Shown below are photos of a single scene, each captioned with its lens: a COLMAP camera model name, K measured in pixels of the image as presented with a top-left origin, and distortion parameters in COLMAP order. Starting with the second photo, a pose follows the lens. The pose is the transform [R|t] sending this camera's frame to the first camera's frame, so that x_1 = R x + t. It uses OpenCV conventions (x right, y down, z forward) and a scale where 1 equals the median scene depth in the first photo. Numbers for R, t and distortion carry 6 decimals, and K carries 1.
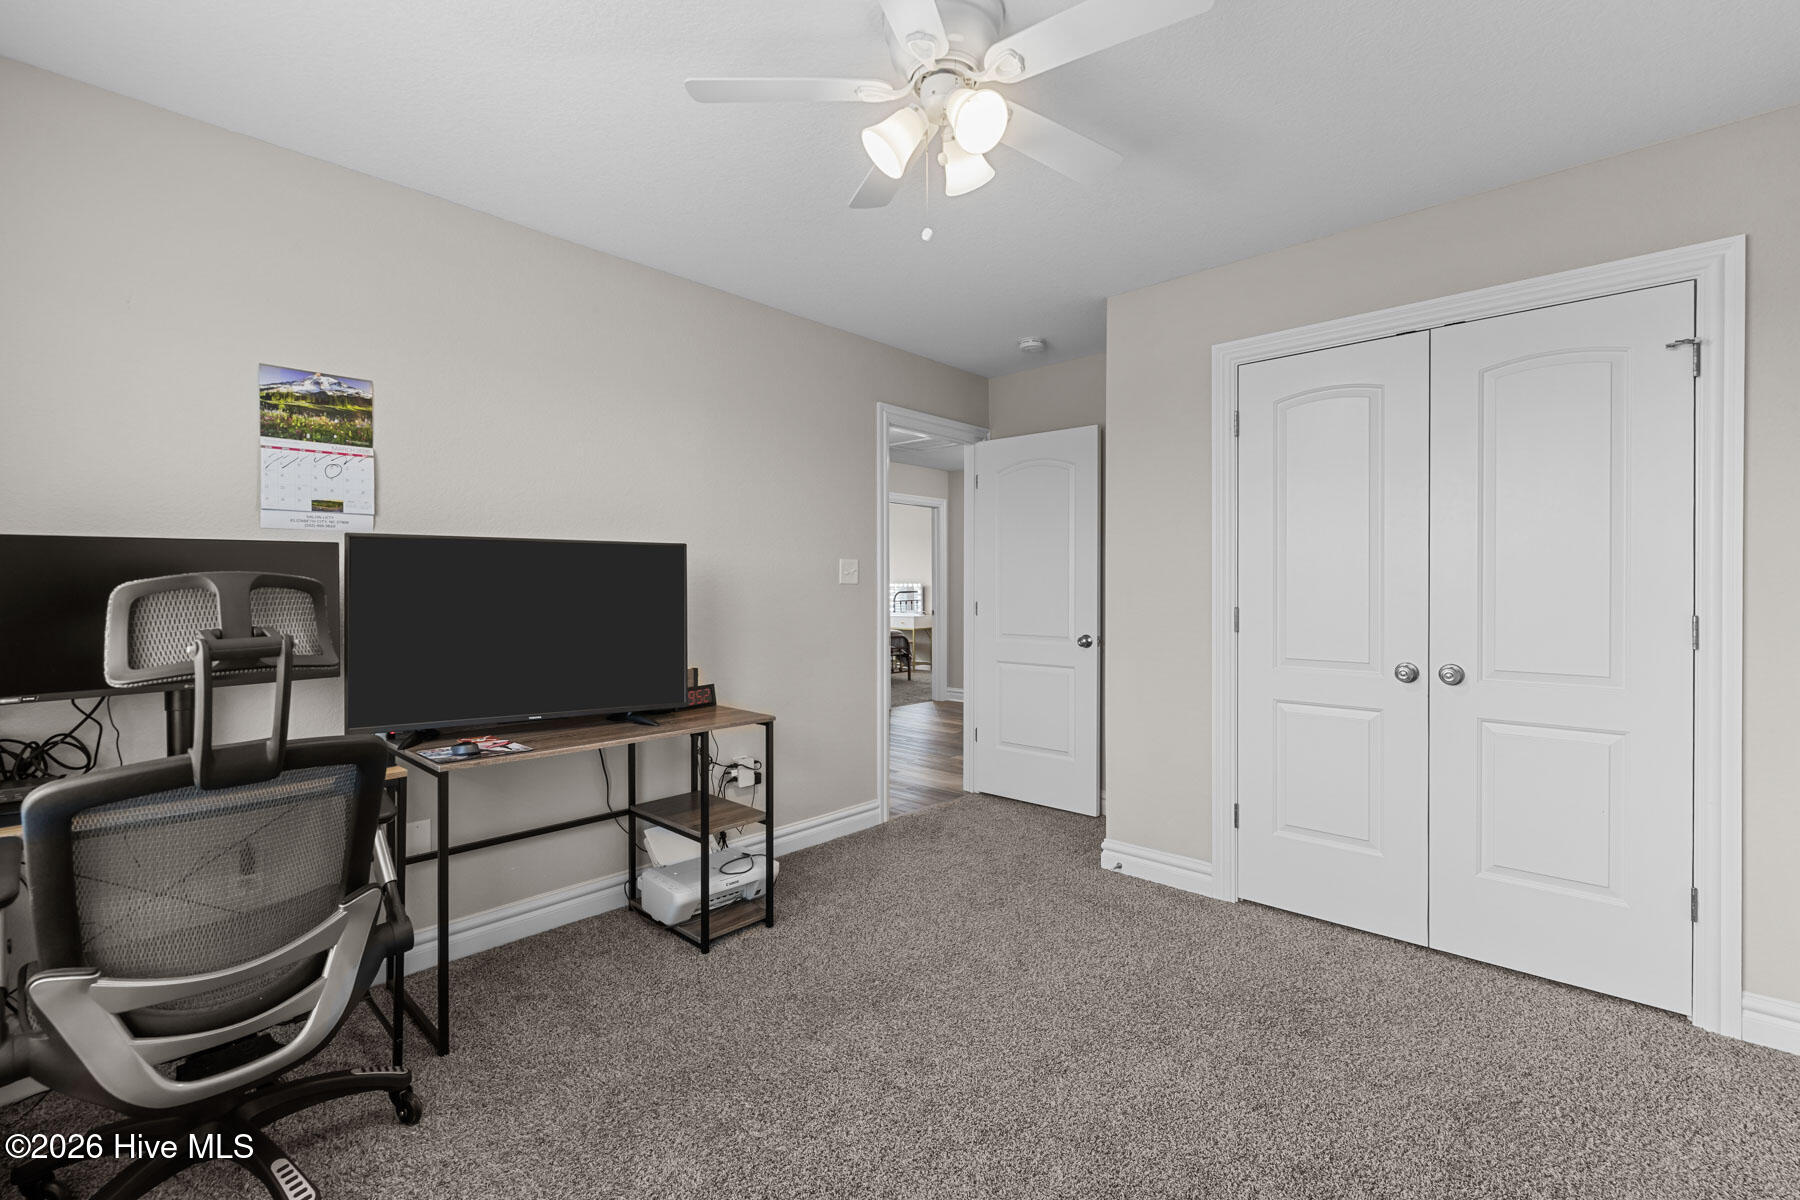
lens RADIAL K [[783.1, 0, 904.2], [0, 783.1, 589.4], [0, 0, 1]] dist [-0.000415, -0.000245]
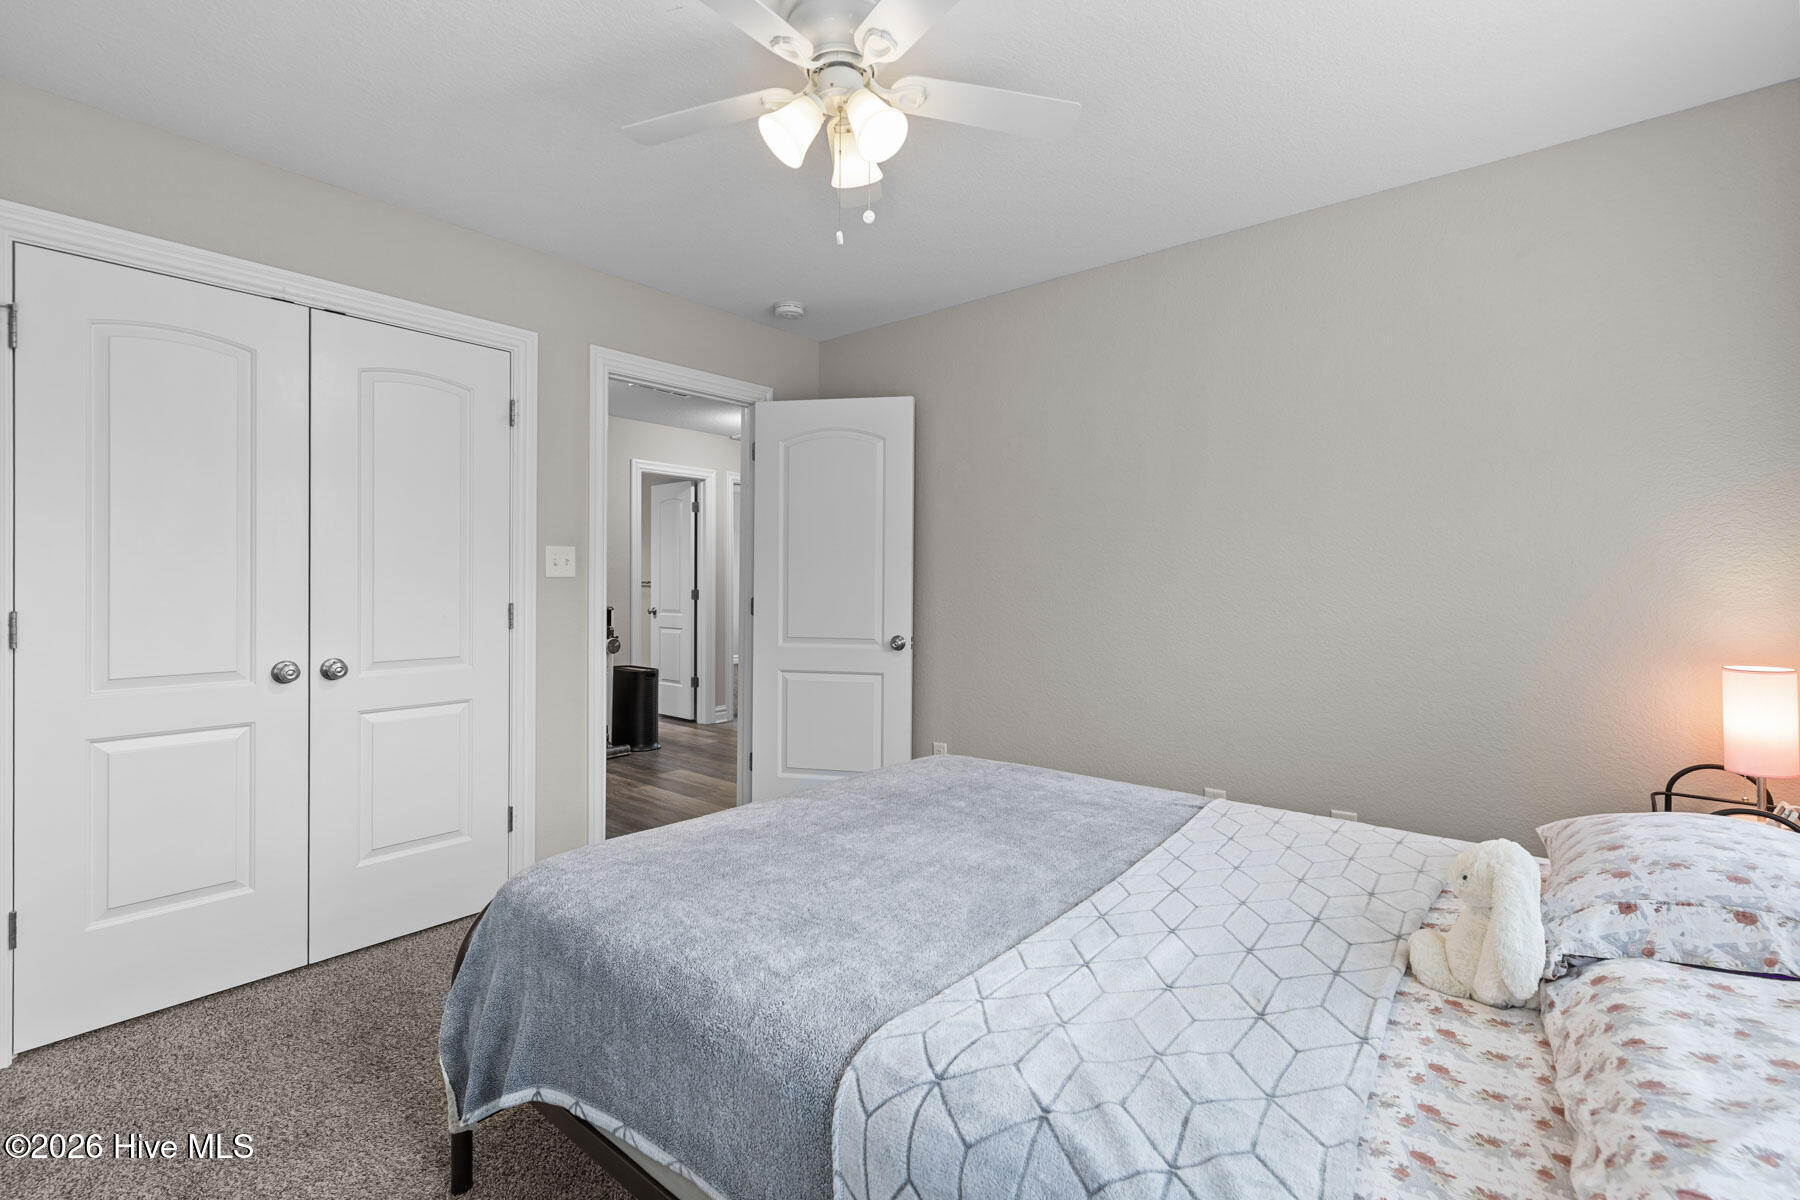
lens RADIAL K [[785.2, 0, 895.8], [0, 785.2, 581.6], [0, 0, 1]] dist [0.000711, -0.000435]
pose [[-0.051084, 0.007370, 0.998667, -0.373470], [0.007774, 0.999945, -0.006981, 0.013168], [-0.998664, 0.007407, -0.051139, 0.417746]]
